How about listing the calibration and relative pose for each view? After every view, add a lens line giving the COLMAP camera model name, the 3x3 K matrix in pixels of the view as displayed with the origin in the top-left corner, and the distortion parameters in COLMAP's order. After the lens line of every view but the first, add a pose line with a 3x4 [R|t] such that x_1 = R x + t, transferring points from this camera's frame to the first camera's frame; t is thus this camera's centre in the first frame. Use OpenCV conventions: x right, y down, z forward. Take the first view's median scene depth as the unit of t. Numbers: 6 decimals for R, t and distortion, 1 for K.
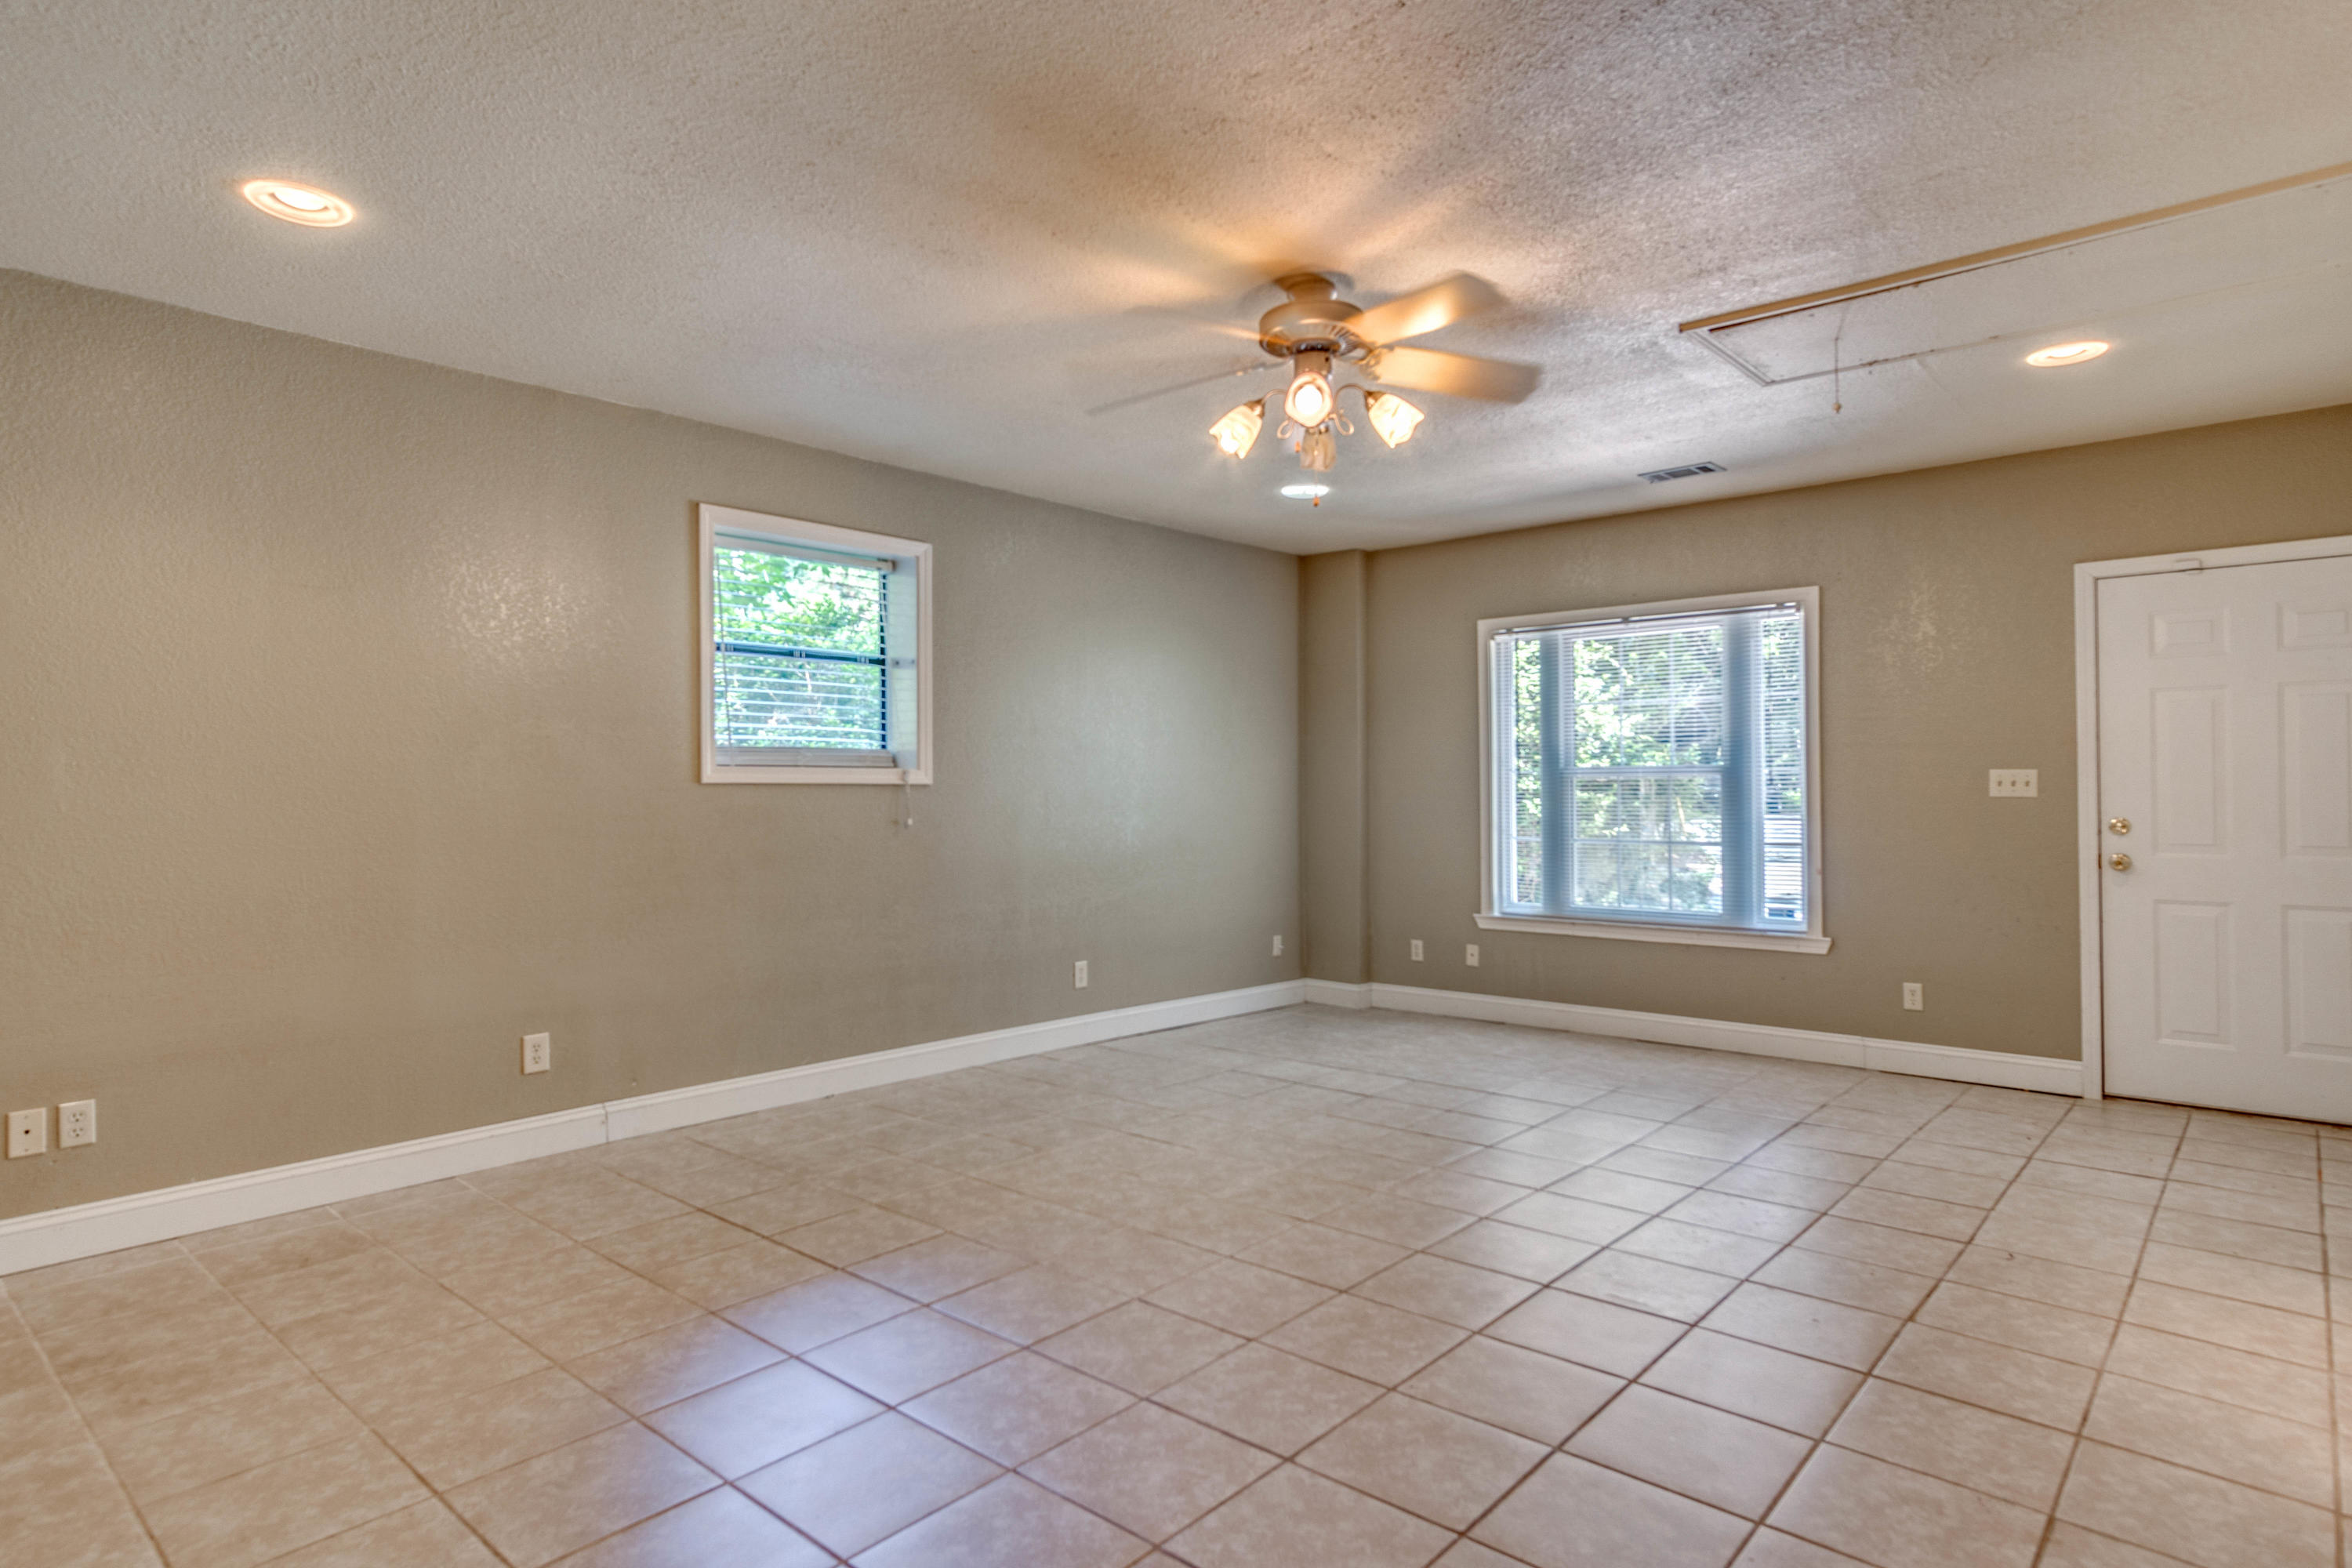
lens RADIAL K [[1277.2, 0, 1173.6], [0, 1277.2, 782.7], [0, 0, 1]] dist [0.001837, 0.001347]
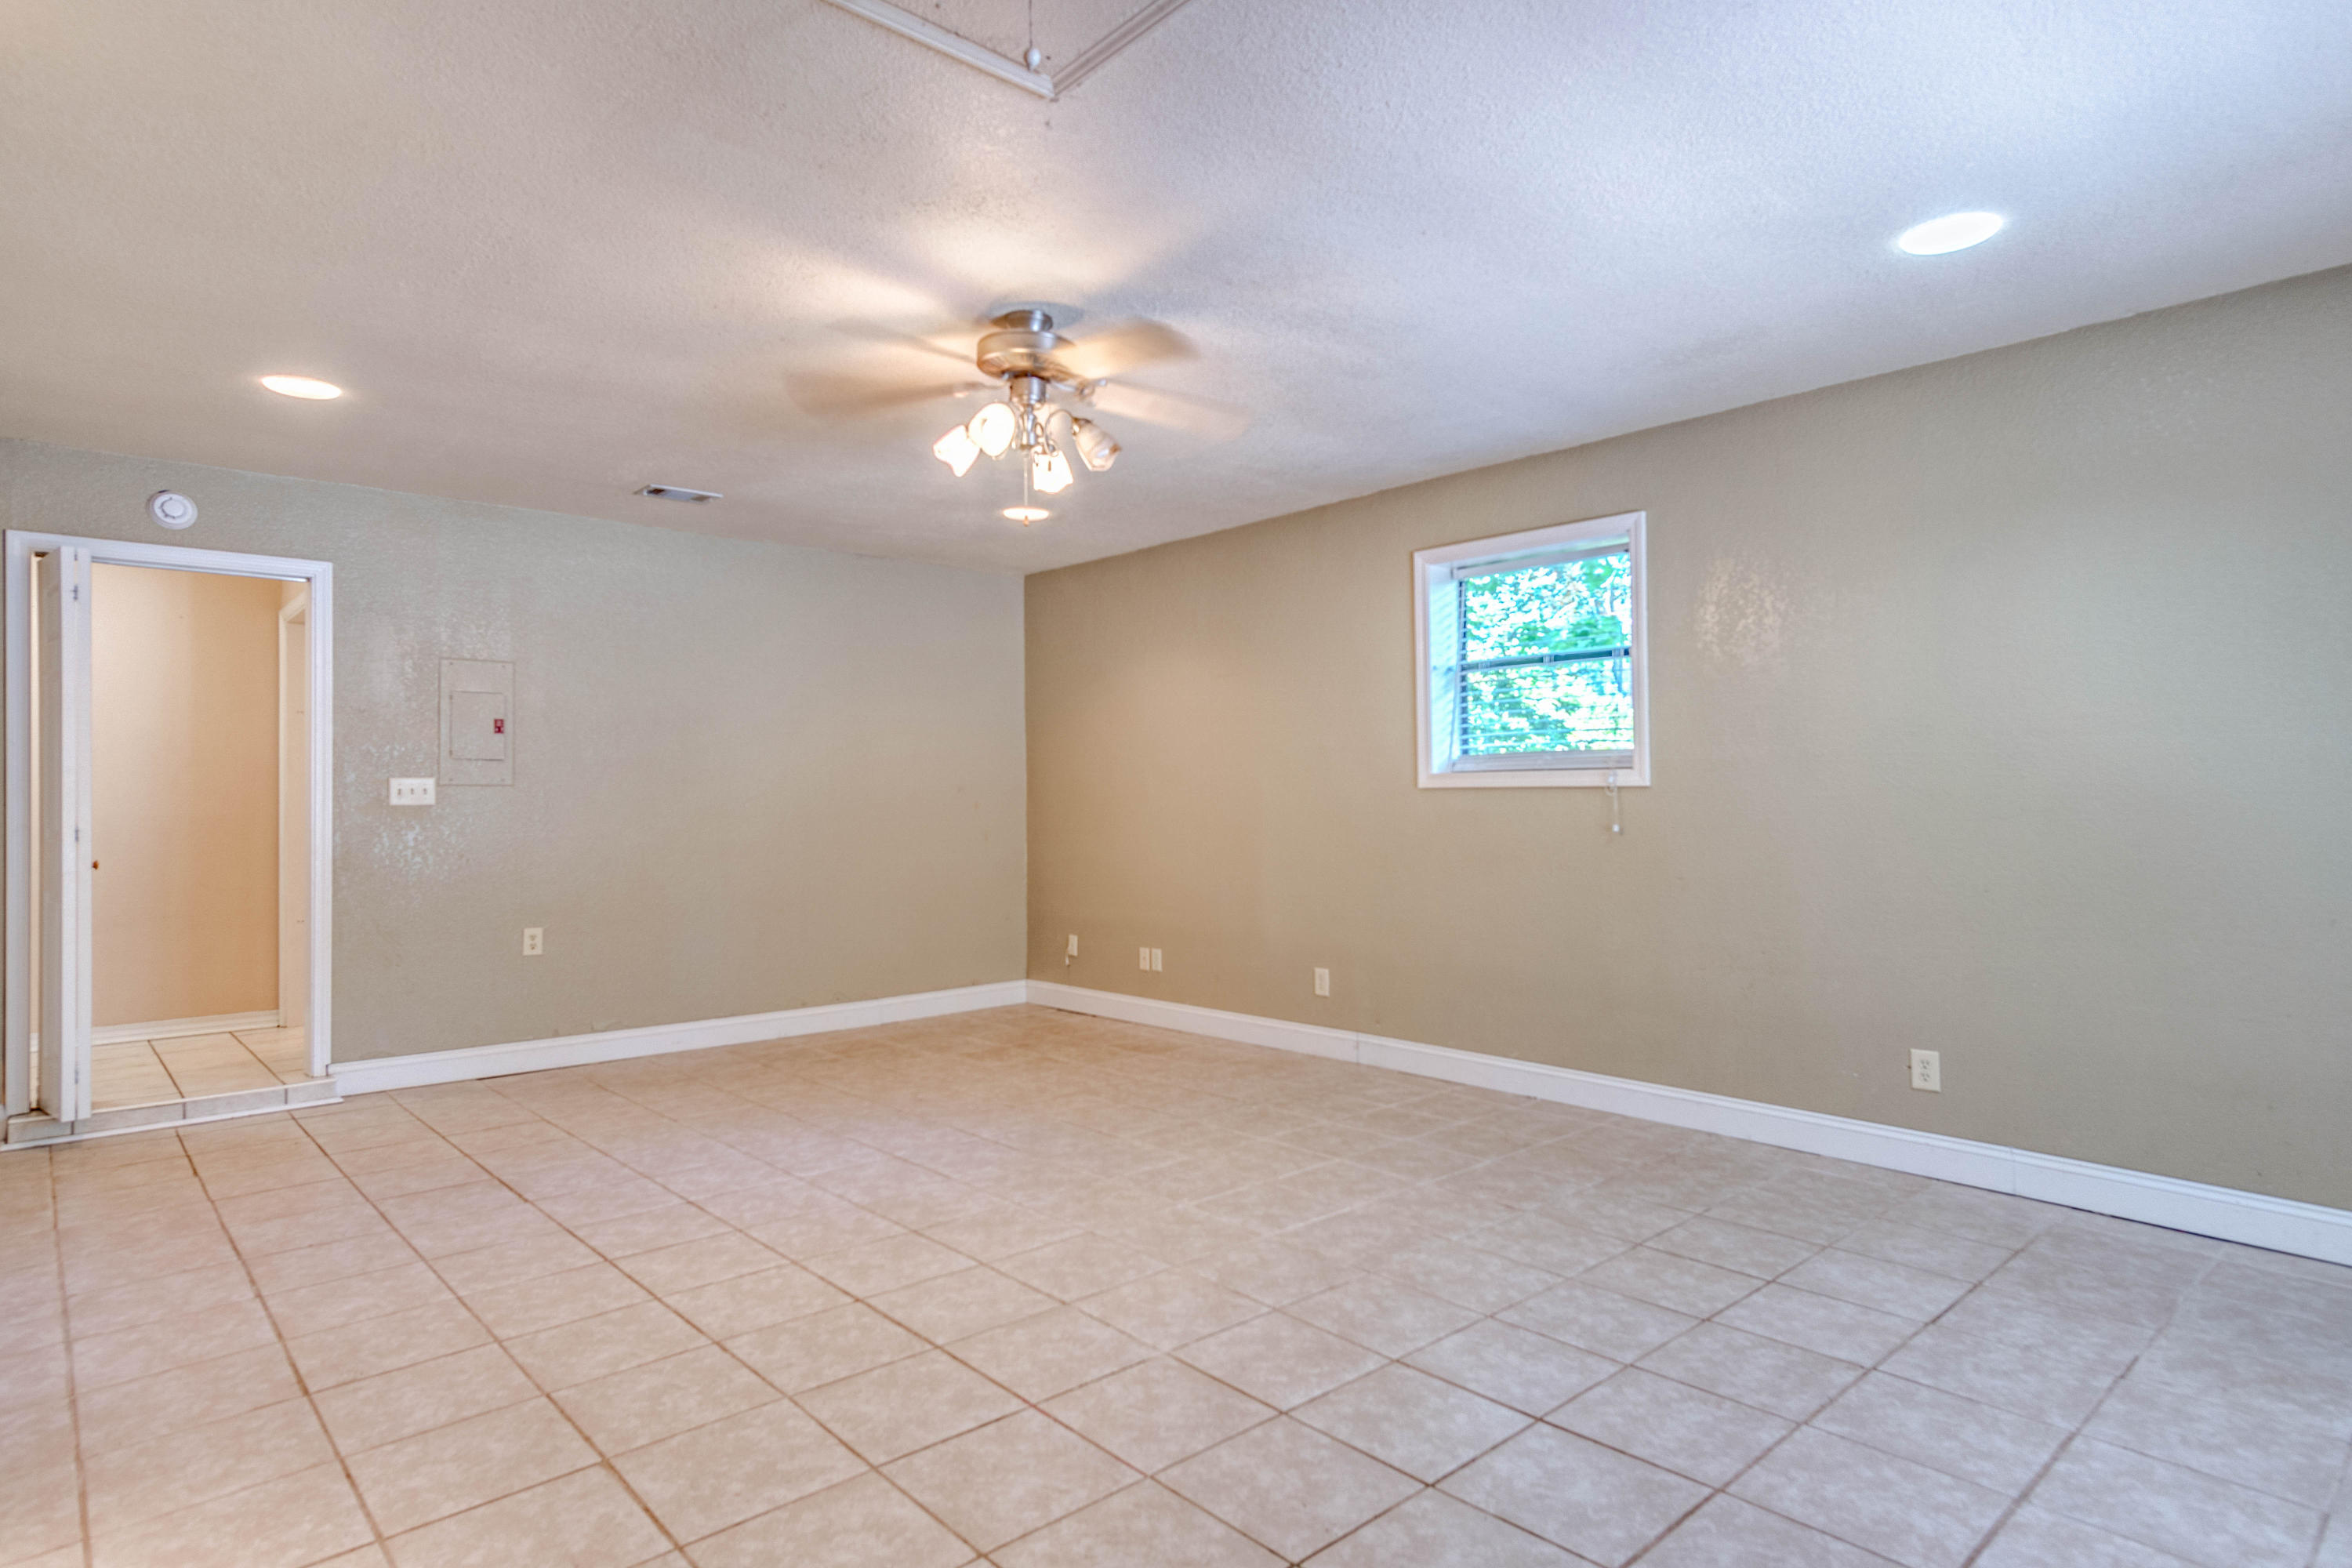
lens RADIAL K [[1298.3, 0, 1182.3], [0, 1298.3, 792.4], [0, 0, 1]] dist [-0.000913, 0.000543]
pose [[-0.115506, -0.002151, -0.993304, 1.039818], [0.010724, 0.999937, -0.003412, 0.007105], [0.993249, -0.011046, -0.115476, 1.129788]]
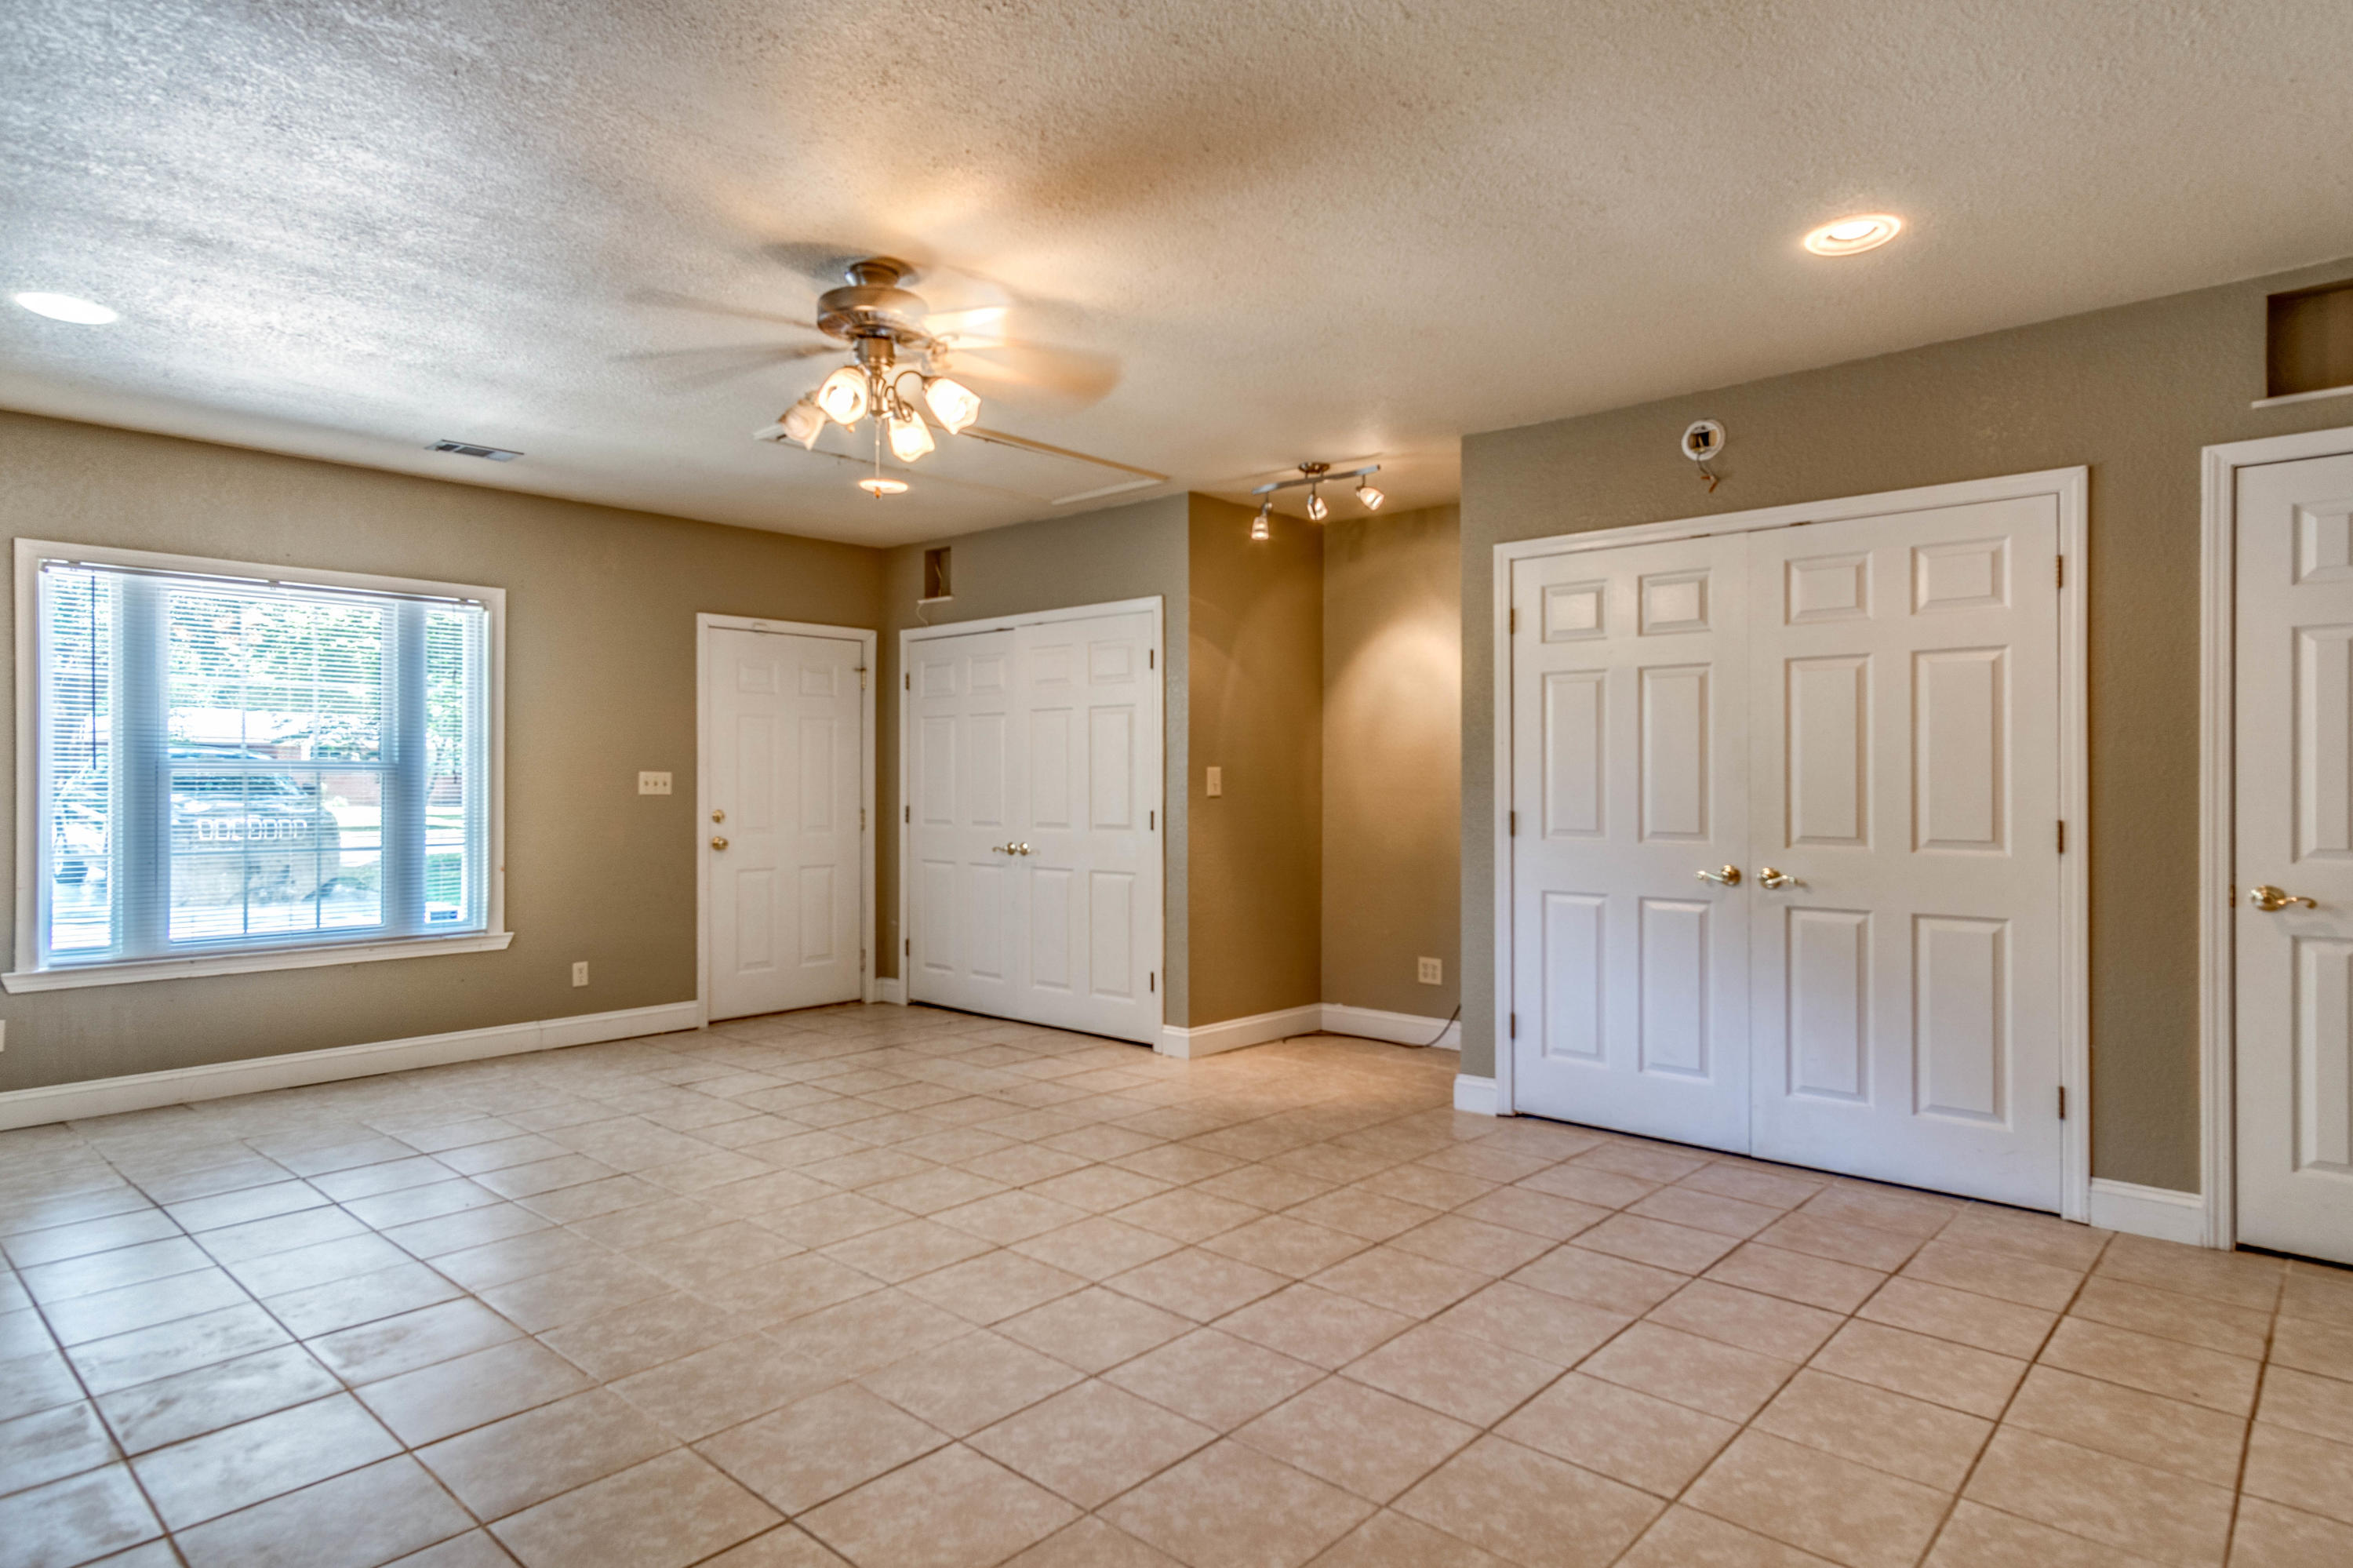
lens RADIAL K [[1277.8, 0, 1174.1], [0, 1277.8, 782.7], [0, 0, 1]] dist [0.001837, 0.001347]
pose [[0.021594, 0.006813, 0.999744, -0.780477], [-0.004332, 0.999968, -0.006721, 0.008148], [-0.999757, -0.004186, 0.021623, 0.680666]]
